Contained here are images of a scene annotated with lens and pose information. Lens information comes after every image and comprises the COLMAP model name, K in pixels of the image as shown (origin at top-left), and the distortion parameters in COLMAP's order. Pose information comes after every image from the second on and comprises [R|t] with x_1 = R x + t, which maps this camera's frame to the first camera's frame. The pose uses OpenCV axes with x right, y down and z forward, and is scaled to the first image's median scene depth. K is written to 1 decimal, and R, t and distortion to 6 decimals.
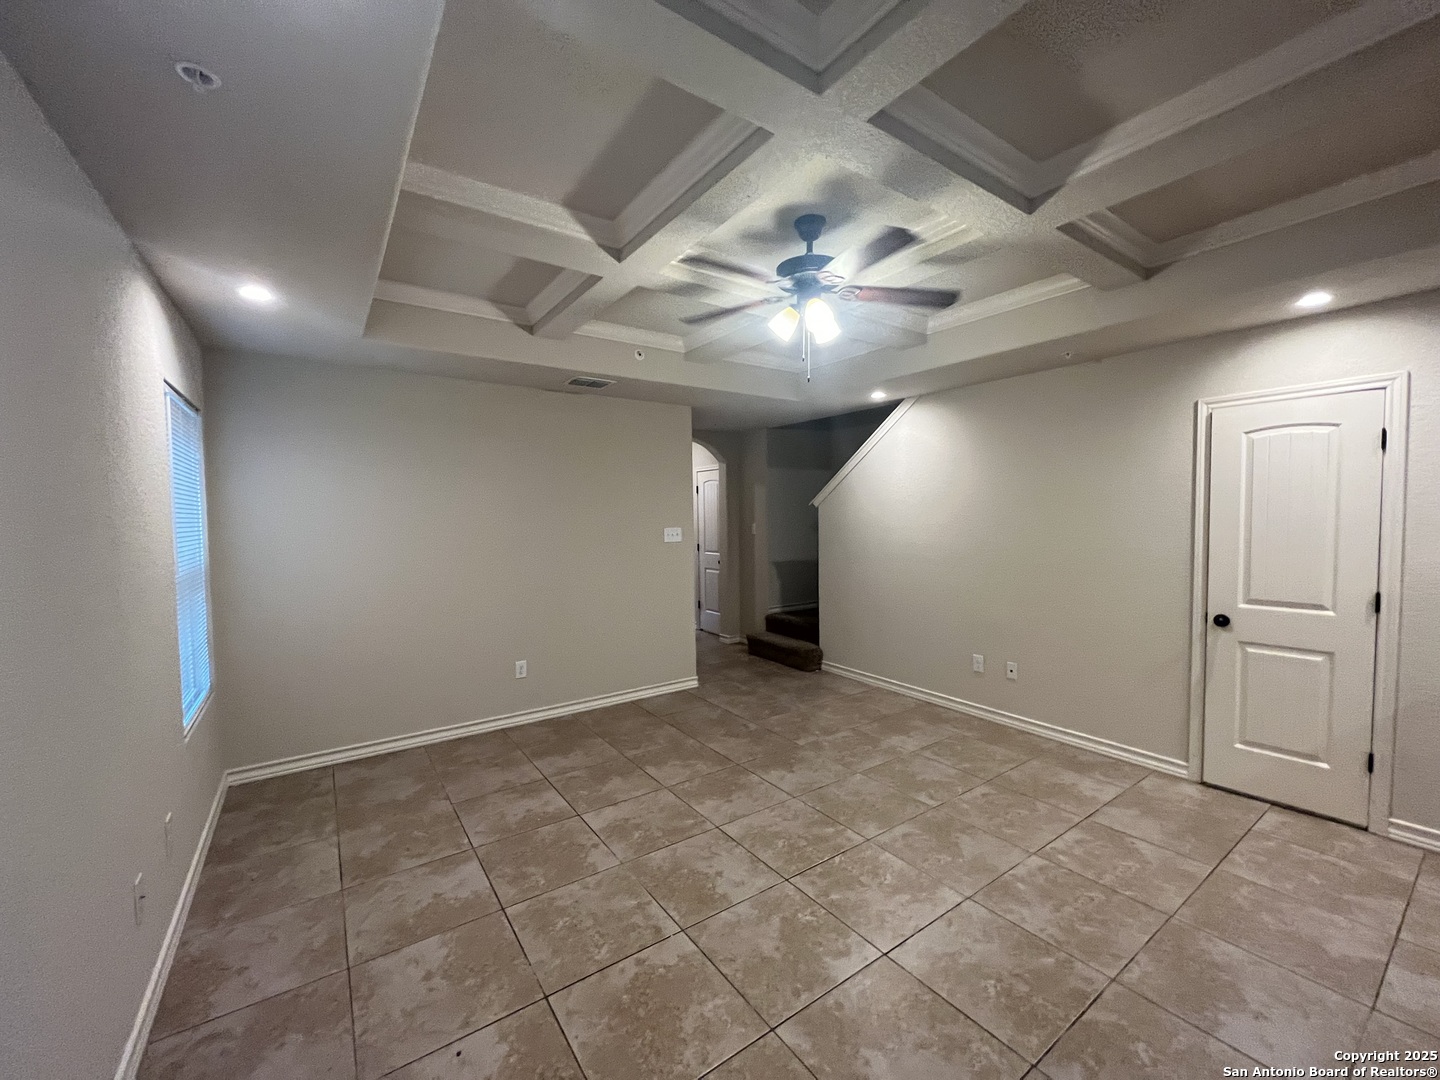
lens RADIAL K [[581.3, 0, 720.0], [0, 581.3, 540.0], [0, 0, 1]] dist [-0.000446, -0.000069]
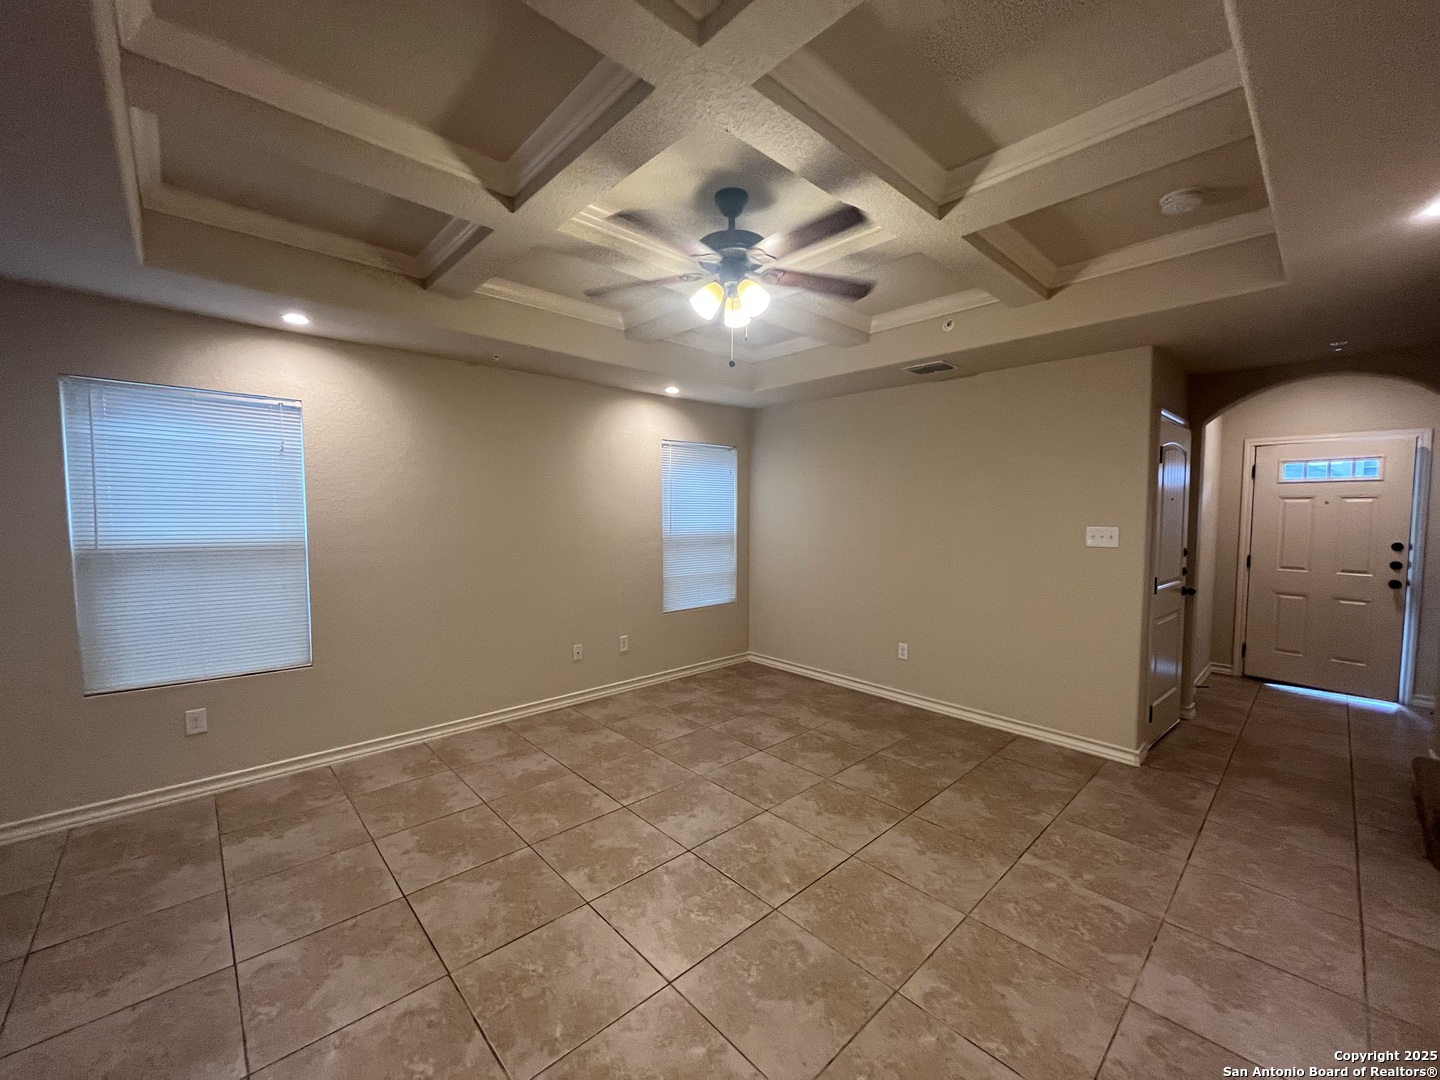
lens RADIAL K [[581.3, 0, 720.0], [0, 581.3, 540.0], [0, 0, 1]] dist [-0.000446, -0.000069]
pose [[0.135697, 0.064323, -0.988660, 0.835366], [-0.052209, 0.996968, 0.057698, -0.032093], [0.989374, 0.043787, 0.138644, 0.651365]]
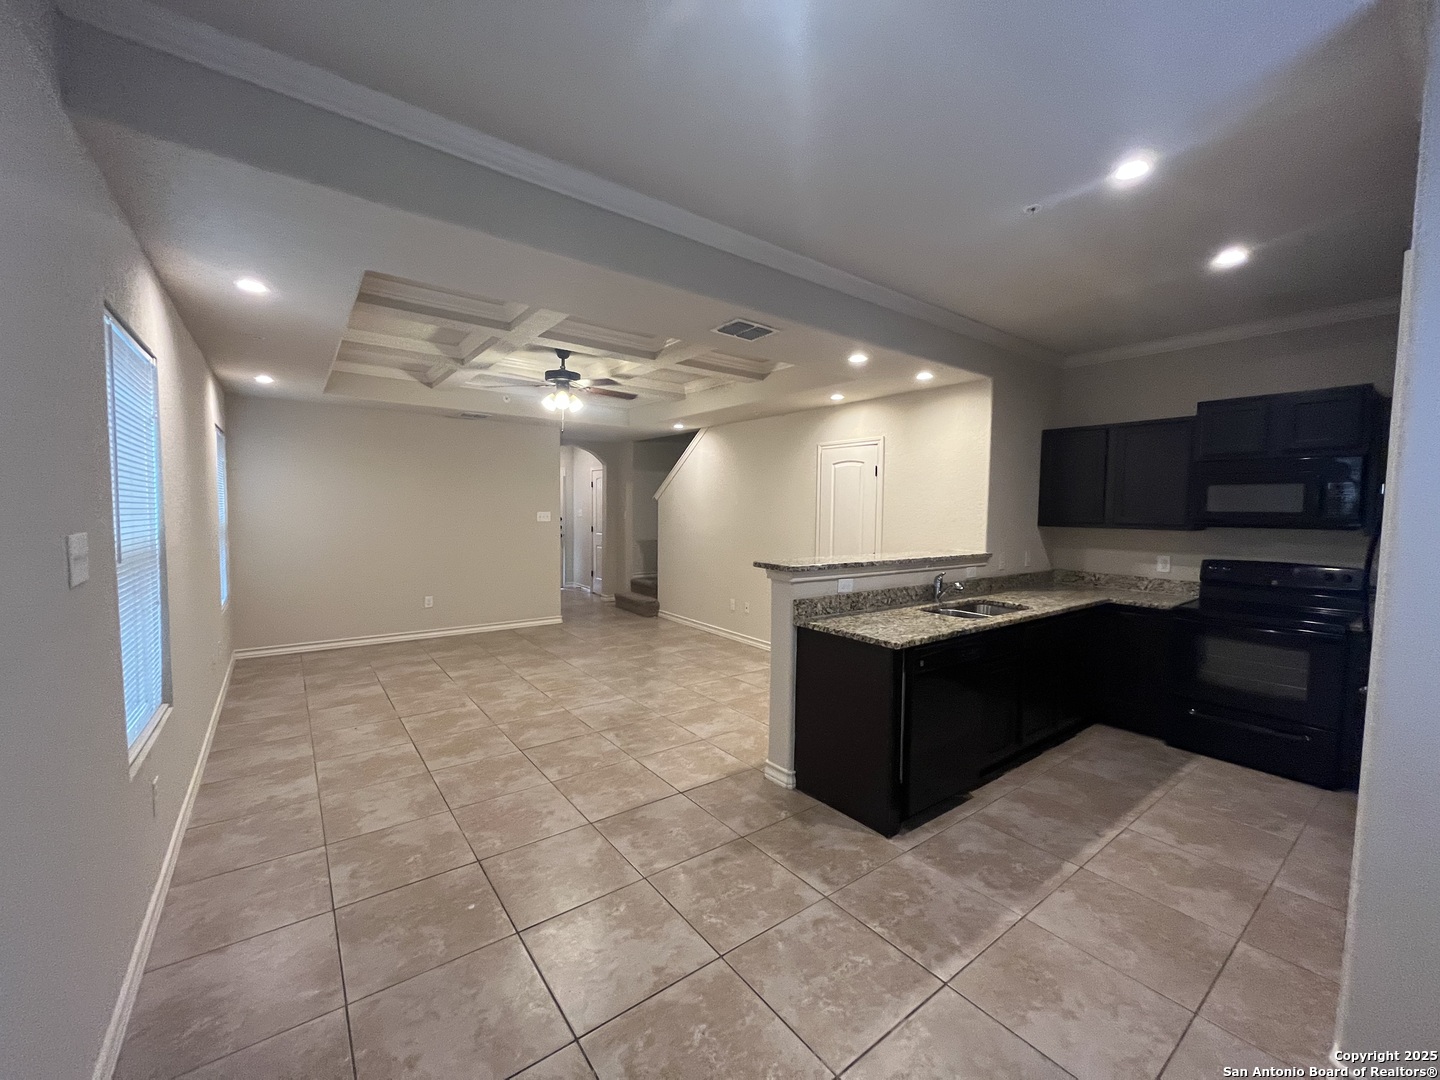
lens RADIAL K [[581.3, 0, 720.0], [0, 581.3, 540.0], [0, 0, 1]] dist [-0.000446, -0.000069]
pose [[0.999045, 0.023631, 0.036744, 0.458182], [-0.024103, 0.999632, 0.012460, 0.030859], [-0.036436, -0.013334, 0.999247, -0.693257]]
